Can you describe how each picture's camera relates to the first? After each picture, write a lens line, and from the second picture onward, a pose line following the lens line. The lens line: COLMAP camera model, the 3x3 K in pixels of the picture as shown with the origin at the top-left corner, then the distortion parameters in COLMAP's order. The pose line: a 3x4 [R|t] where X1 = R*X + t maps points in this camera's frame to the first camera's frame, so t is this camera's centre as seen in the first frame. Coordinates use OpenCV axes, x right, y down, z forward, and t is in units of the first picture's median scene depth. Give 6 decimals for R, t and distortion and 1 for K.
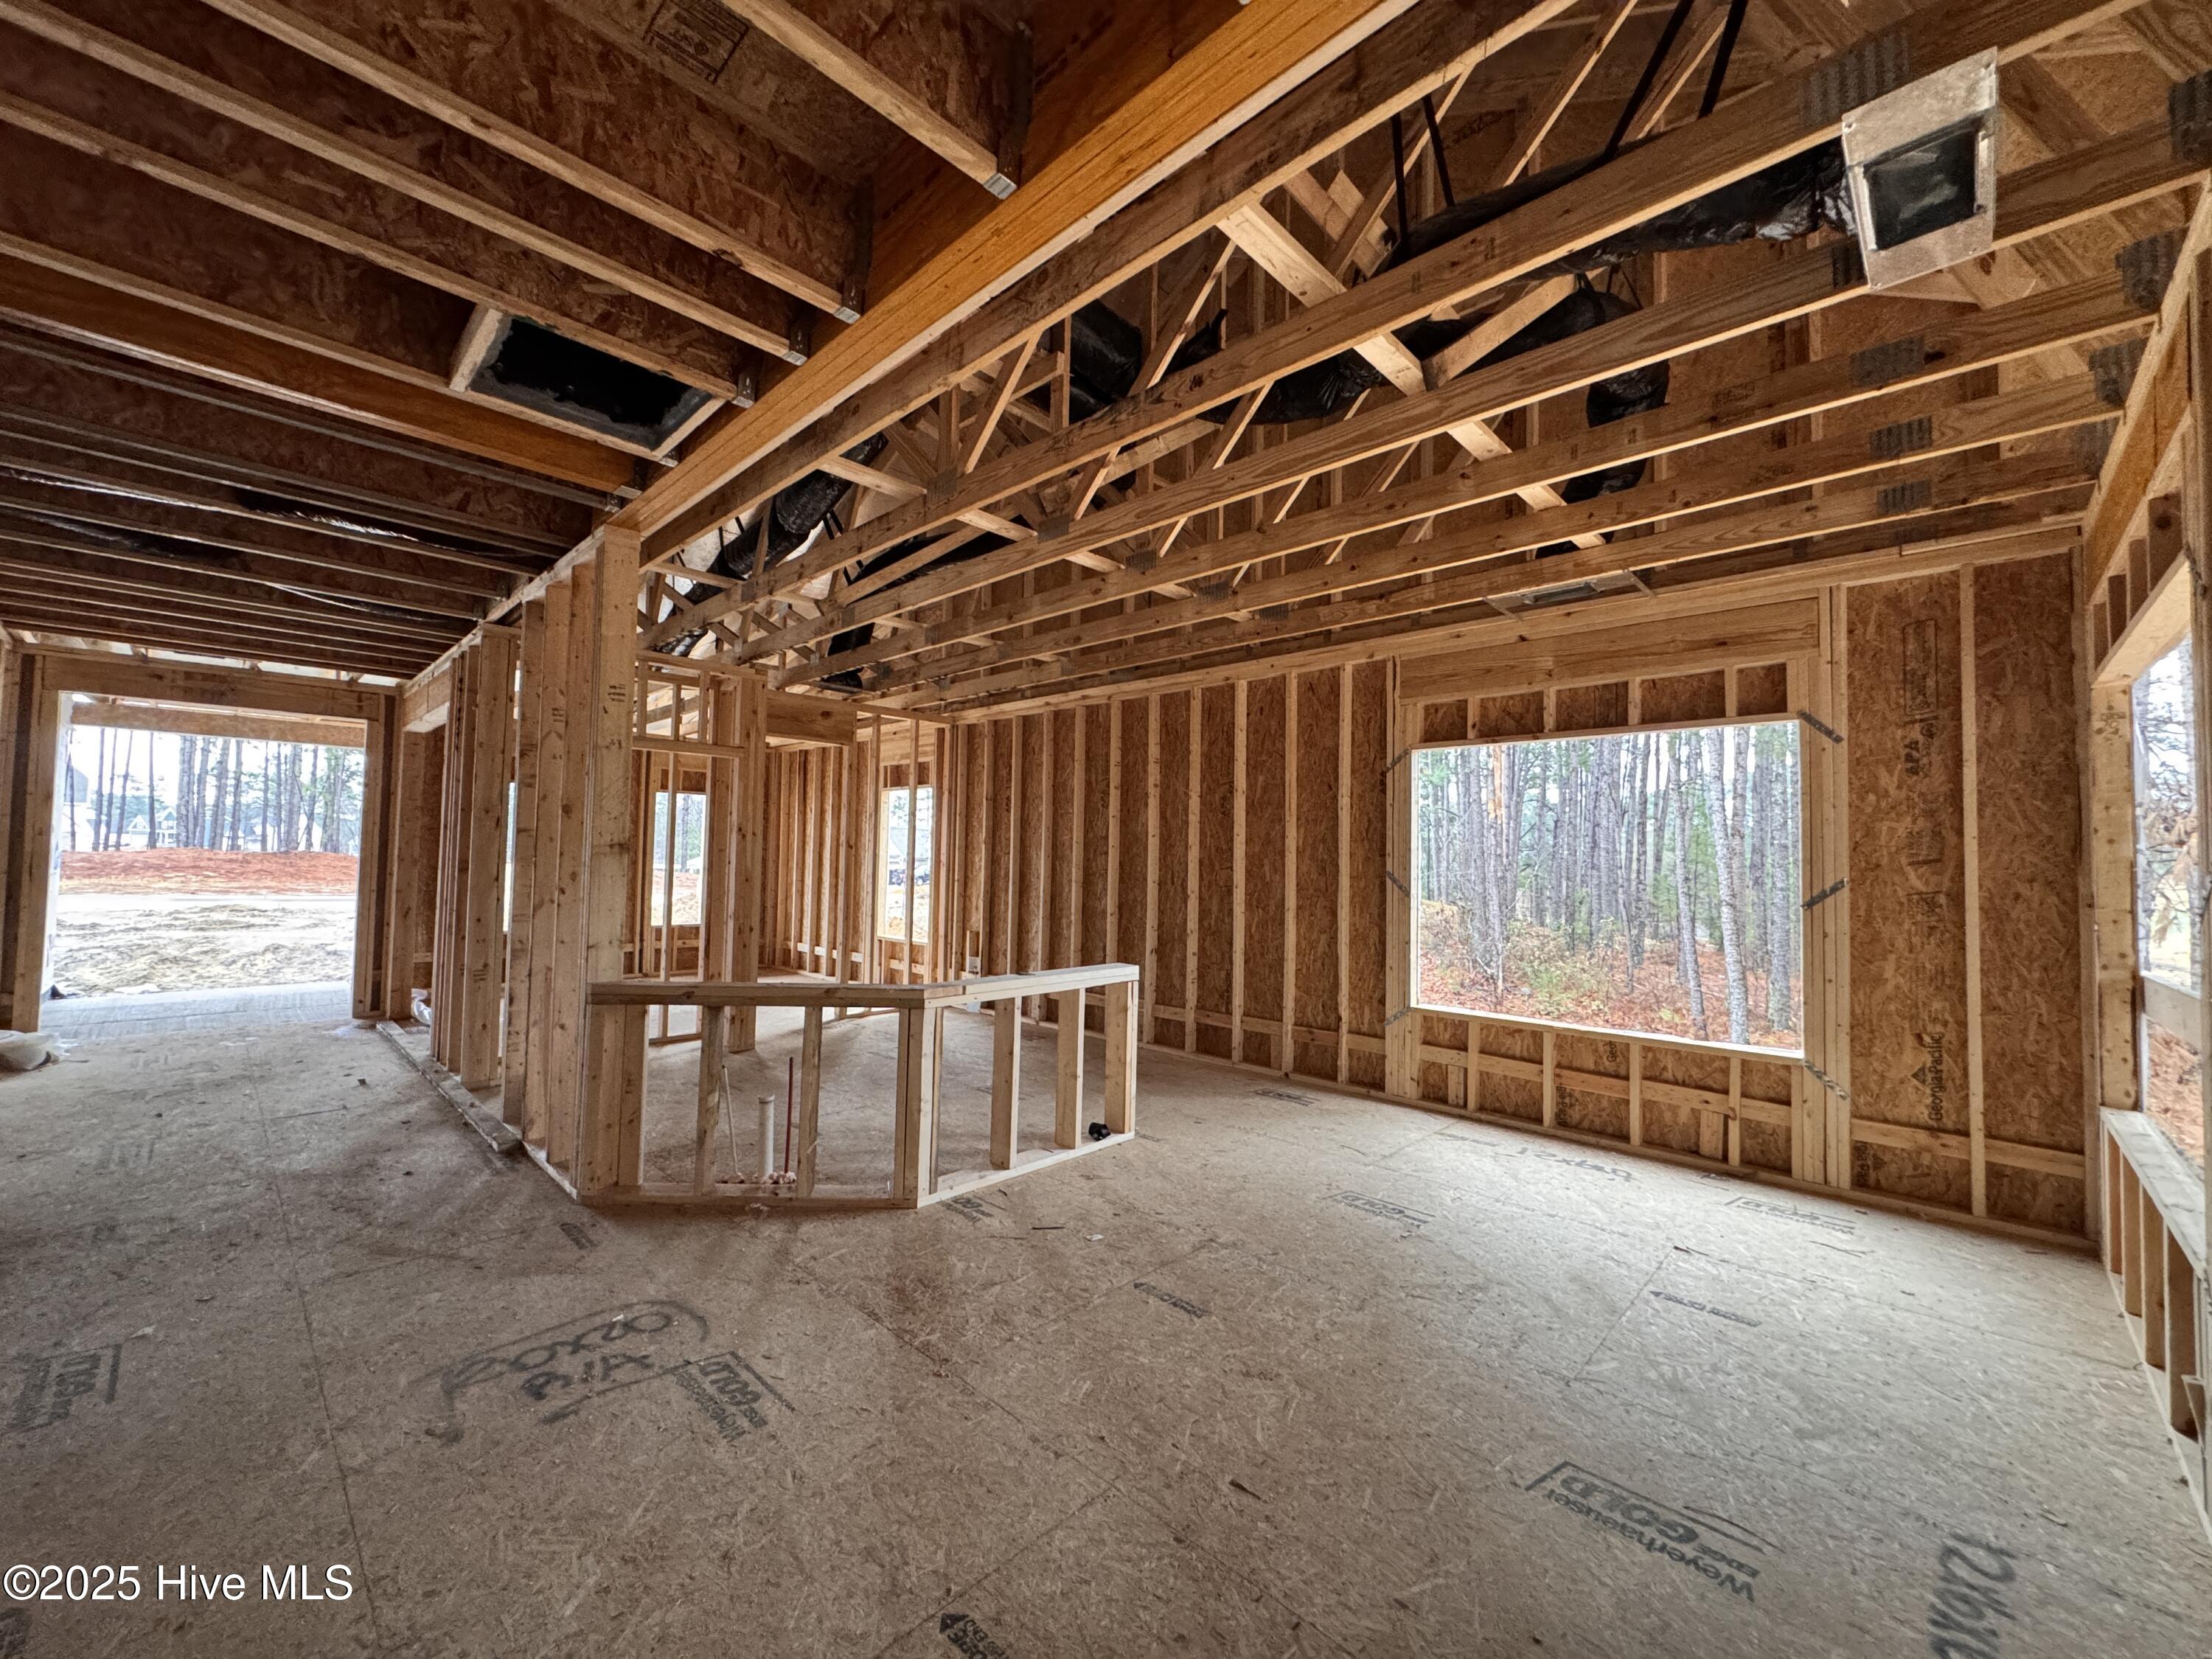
lens RADIAL K [[876.4, 0, 1104.2], [0, 876.4, 826.2], [0, 0, 1]] dist [-0.001240, 0.000002]
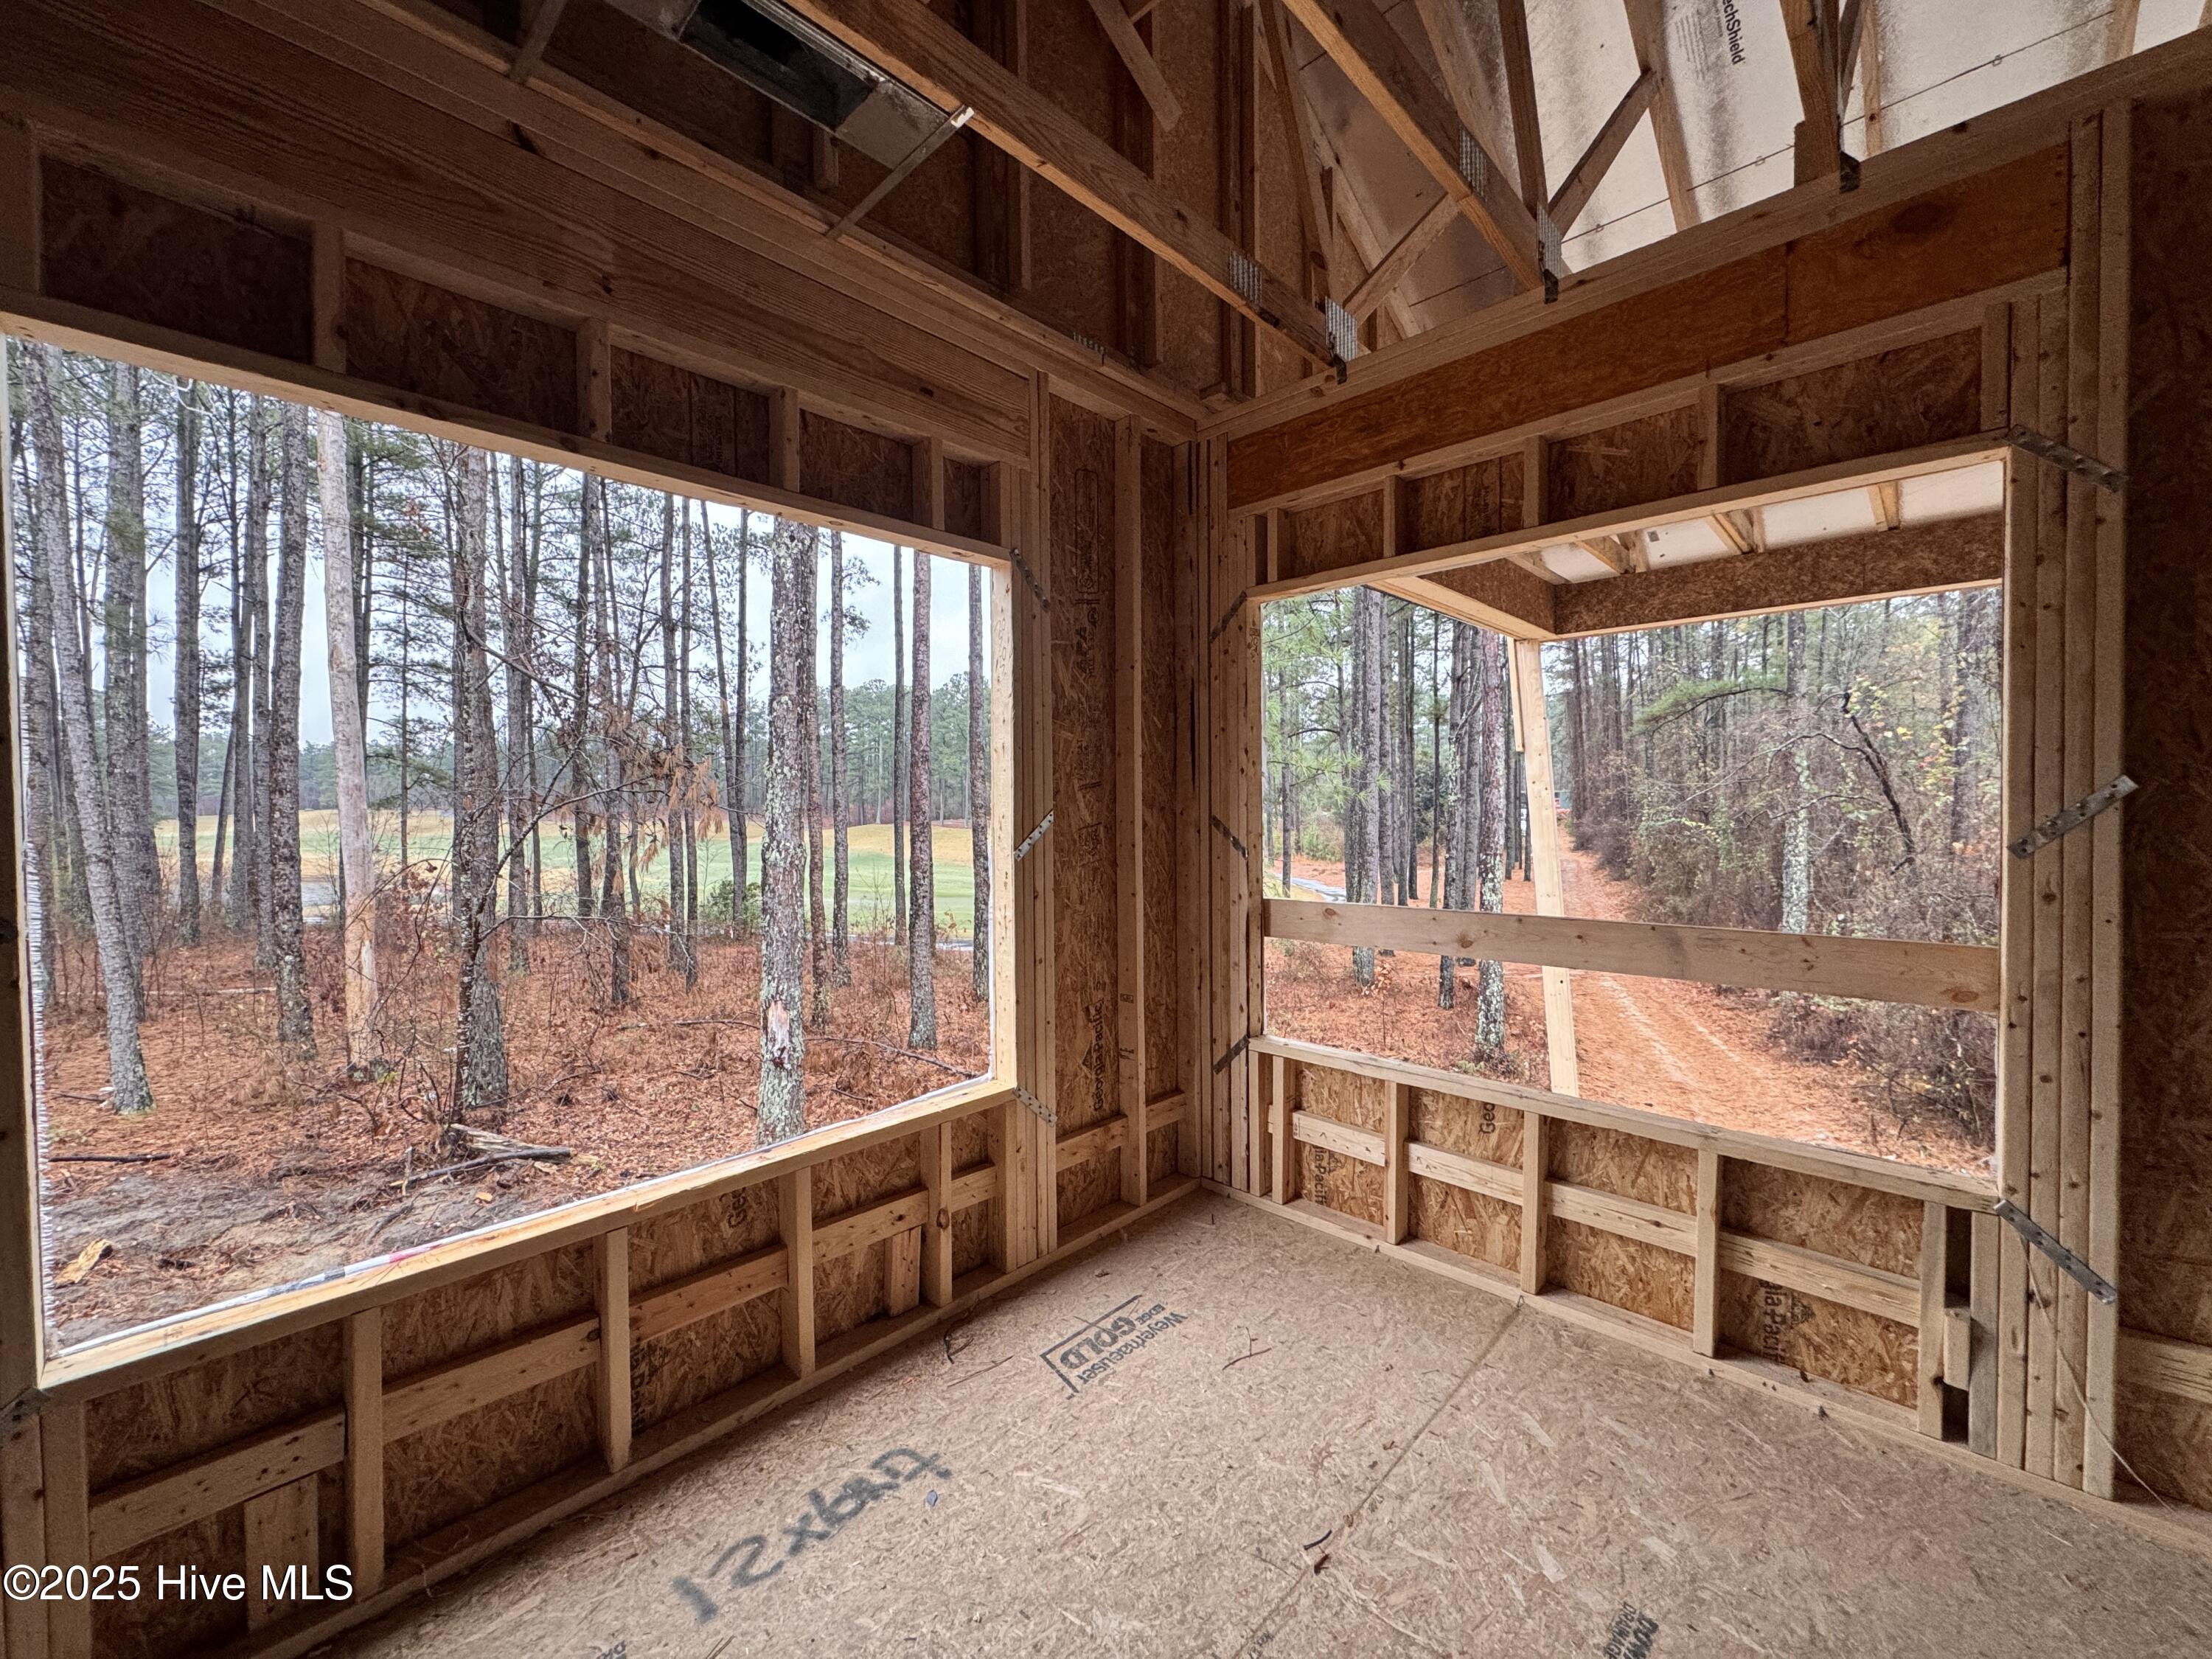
lens RADIAL K [[876.8, 0, 1104.4], [0, 876.8, 826.0], [0, 0, 1]] dist [-0.002228, 0.000255]
pose [[-0.004387, -0.042472, 0.999088, 0.139078], [-0.031137, 0.998619, 0.042316, 0.037631], [-0.999506, -0.030923, -0.005704, 0.869008]]
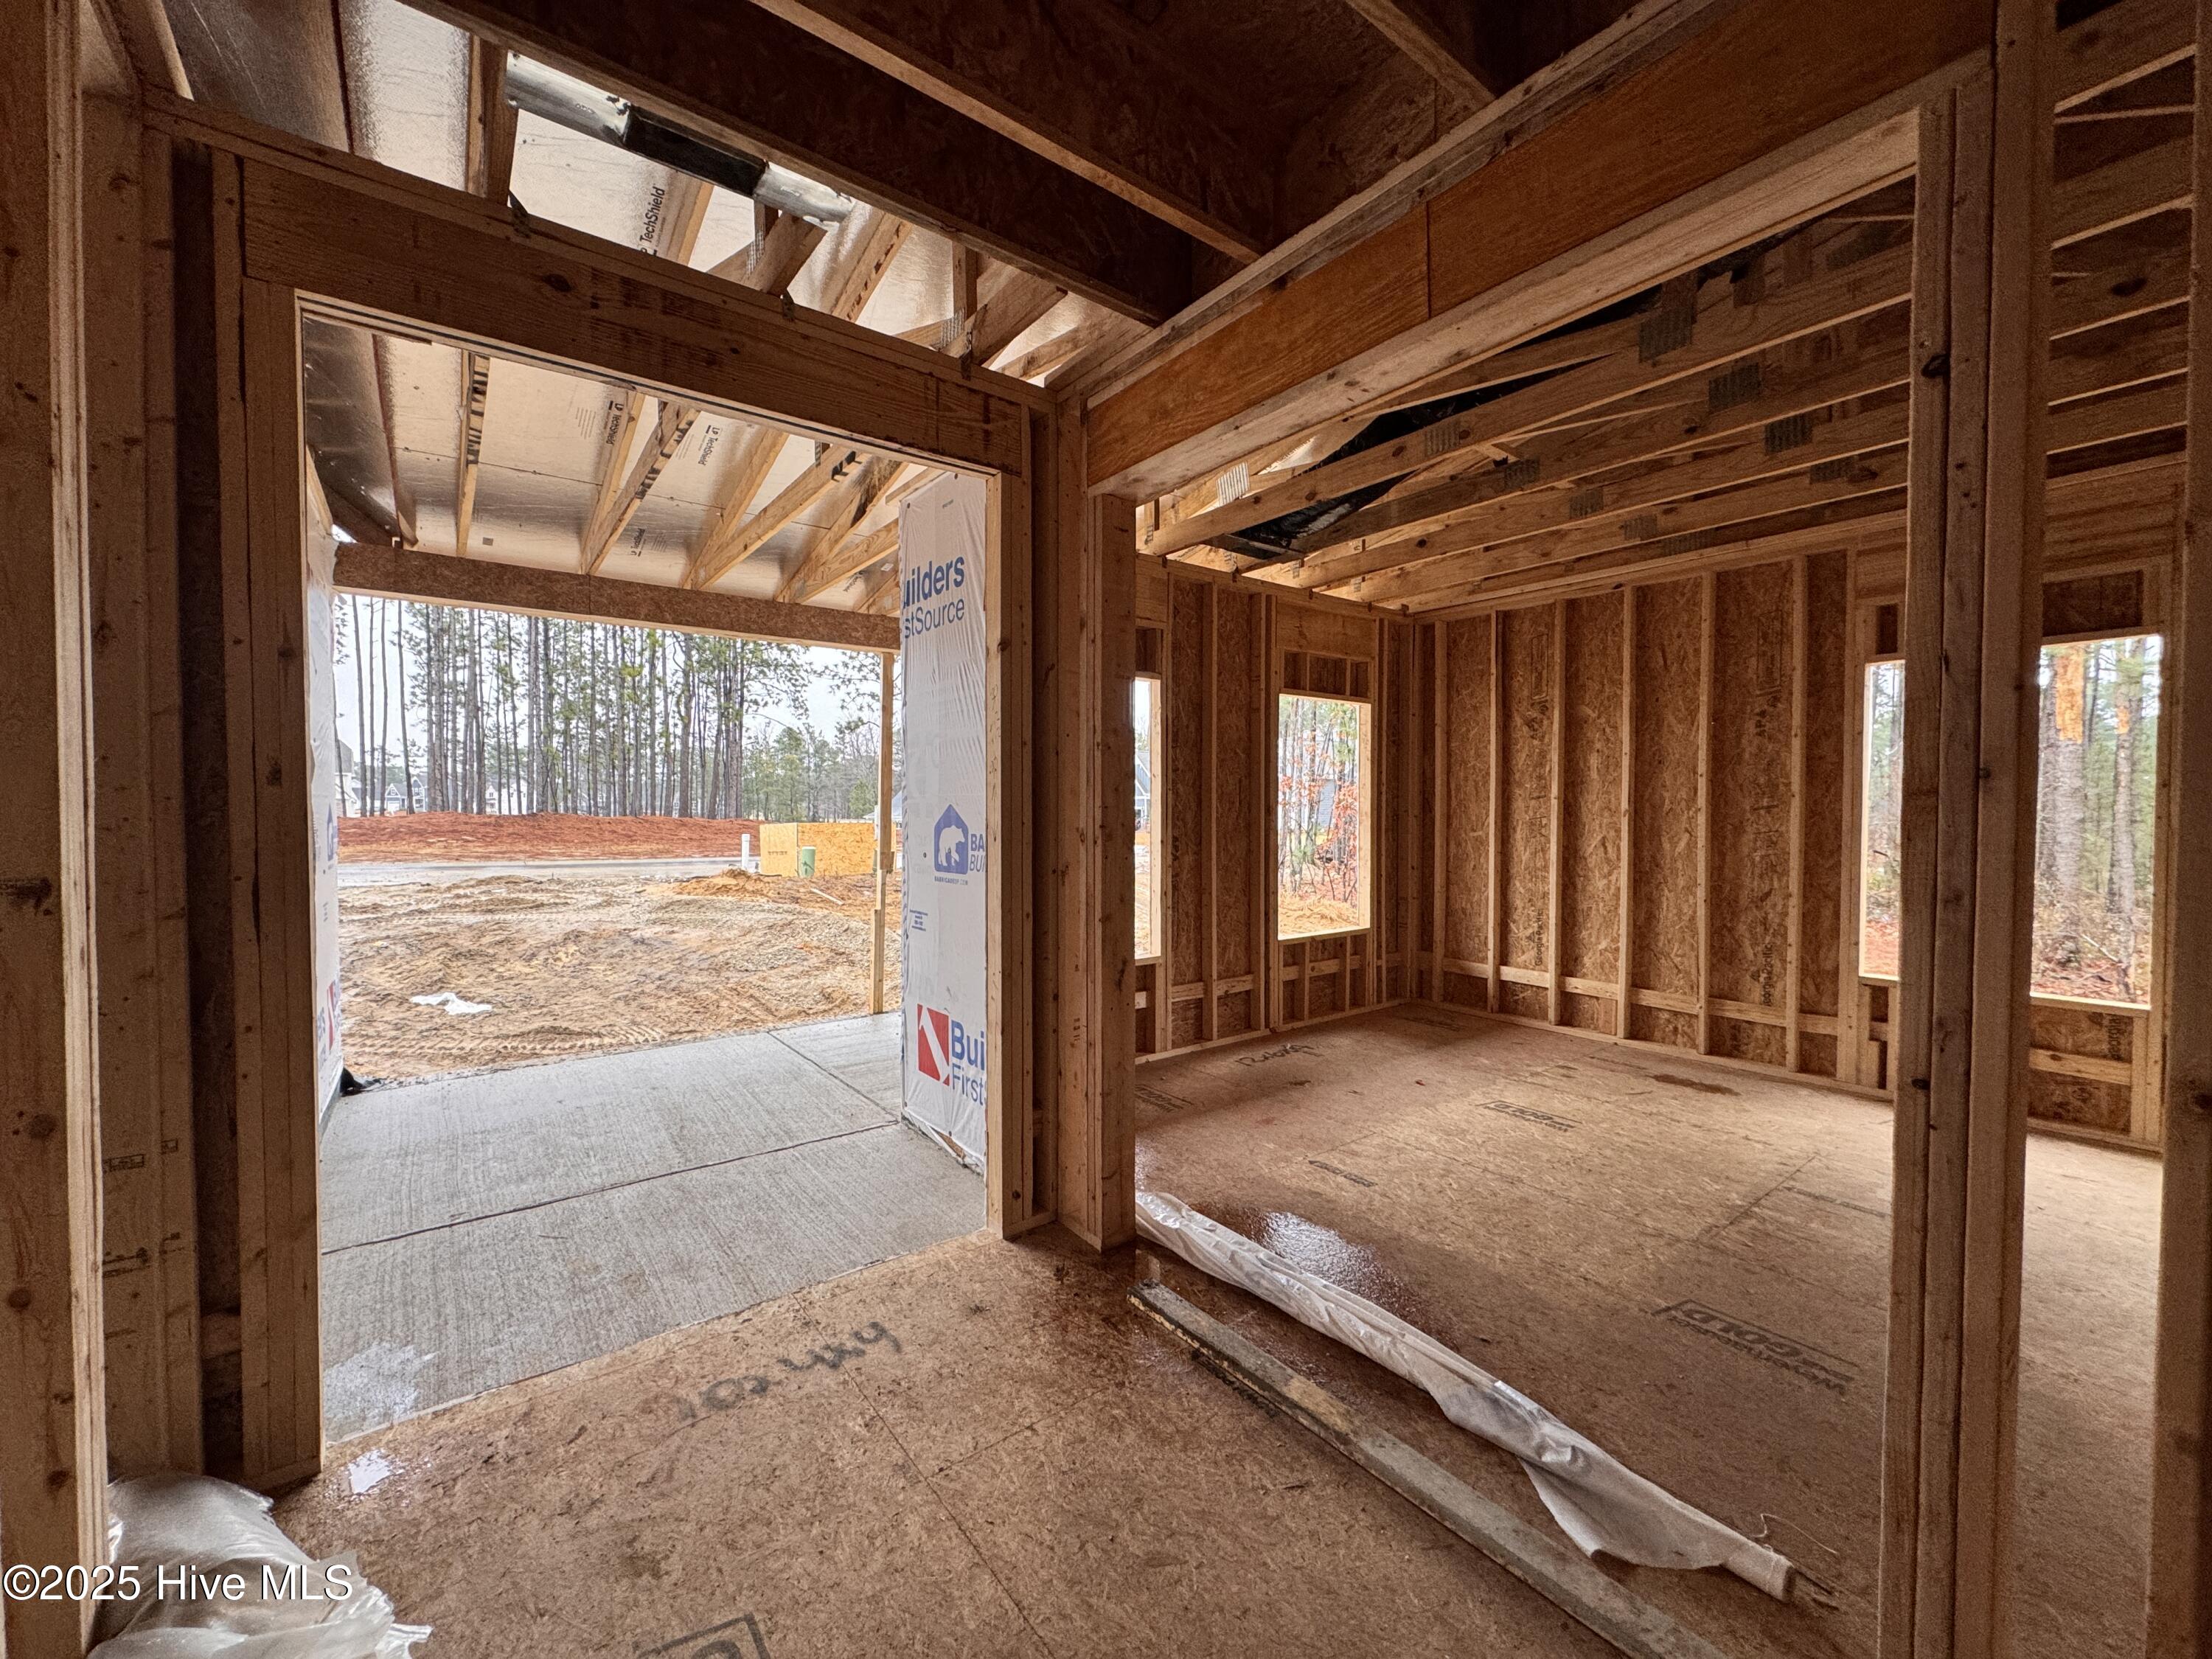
lens RADIAL K [[876.8, 0, 1104.4], [0, 876.8, 826.0], [0, 0, 1]] dist [-0.002228, 0.000255]
pose [[0.988322, -0.015991, -0.151536, -1.269321], [0.024904, 0.998058, 0.057100, 0.021352], [0.150329, -0.060207, 0.986801, 1.062745]]
